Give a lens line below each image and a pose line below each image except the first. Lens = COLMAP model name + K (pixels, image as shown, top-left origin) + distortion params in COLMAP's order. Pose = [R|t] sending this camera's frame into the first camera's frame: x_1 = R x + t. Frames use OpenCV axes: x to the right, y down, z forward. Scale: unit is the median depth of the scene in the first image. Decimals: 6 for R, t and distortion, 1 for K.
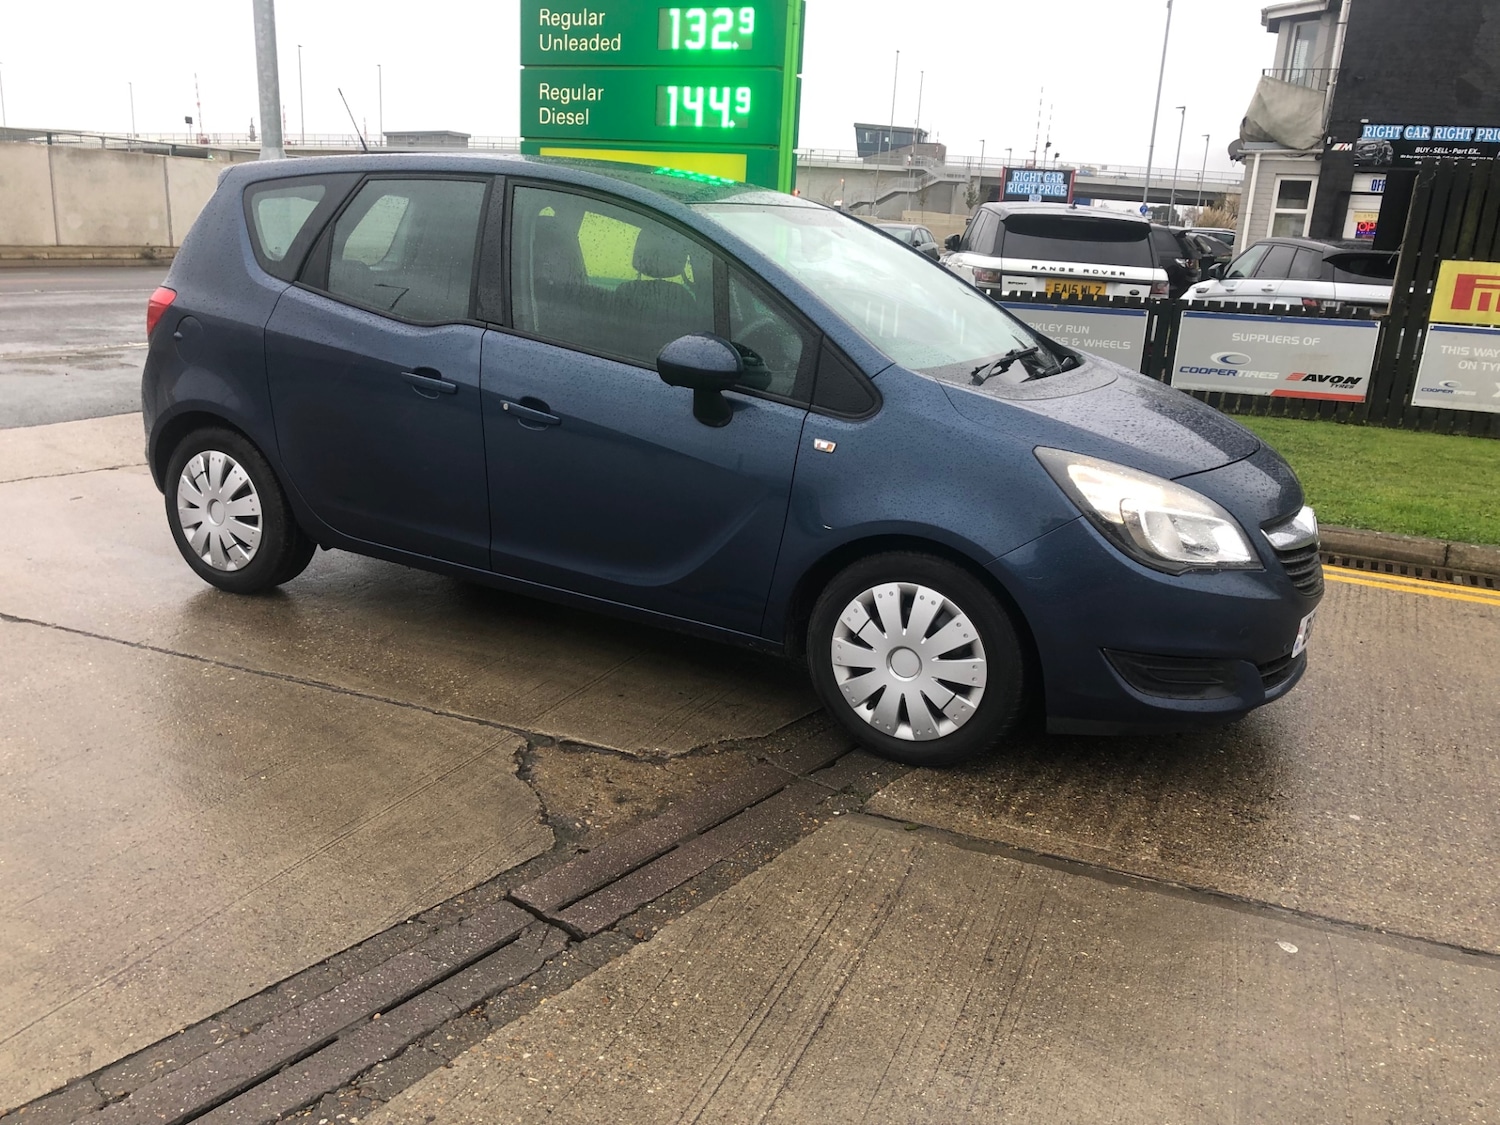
lens RADIAL K [[1229.6, 0, 740.0], [0, 1229.6, 572.8], [0, 0, 1]] dist [0.016185, 0.017364]
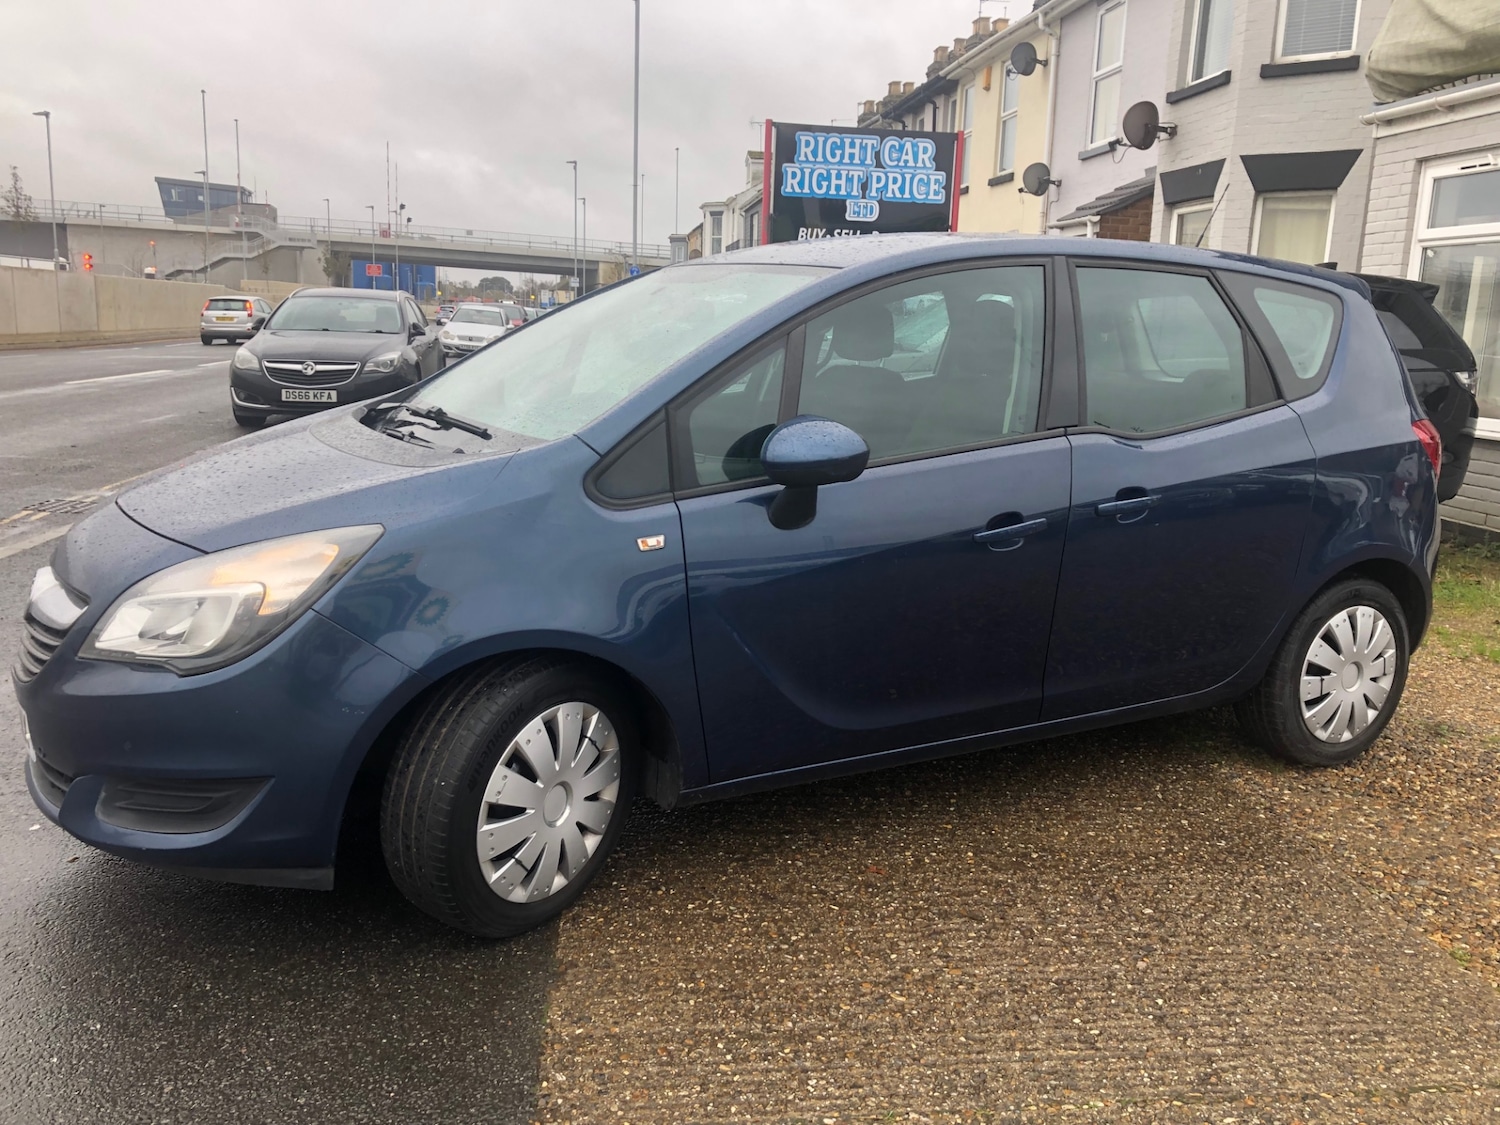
lens RADIAL K [[1222.3, 0, 753.5], [0, 1222.3, 553.9], [0, 0, 1]] dist [0.034018, -0.012604]
pose [[0.863559, -0.119868, 0.489793, 0.004422], [0.152791, 0.987872, -0.027622, -0.037666], [-0.480542, 0.098689, 0.871401, 0.134955]]
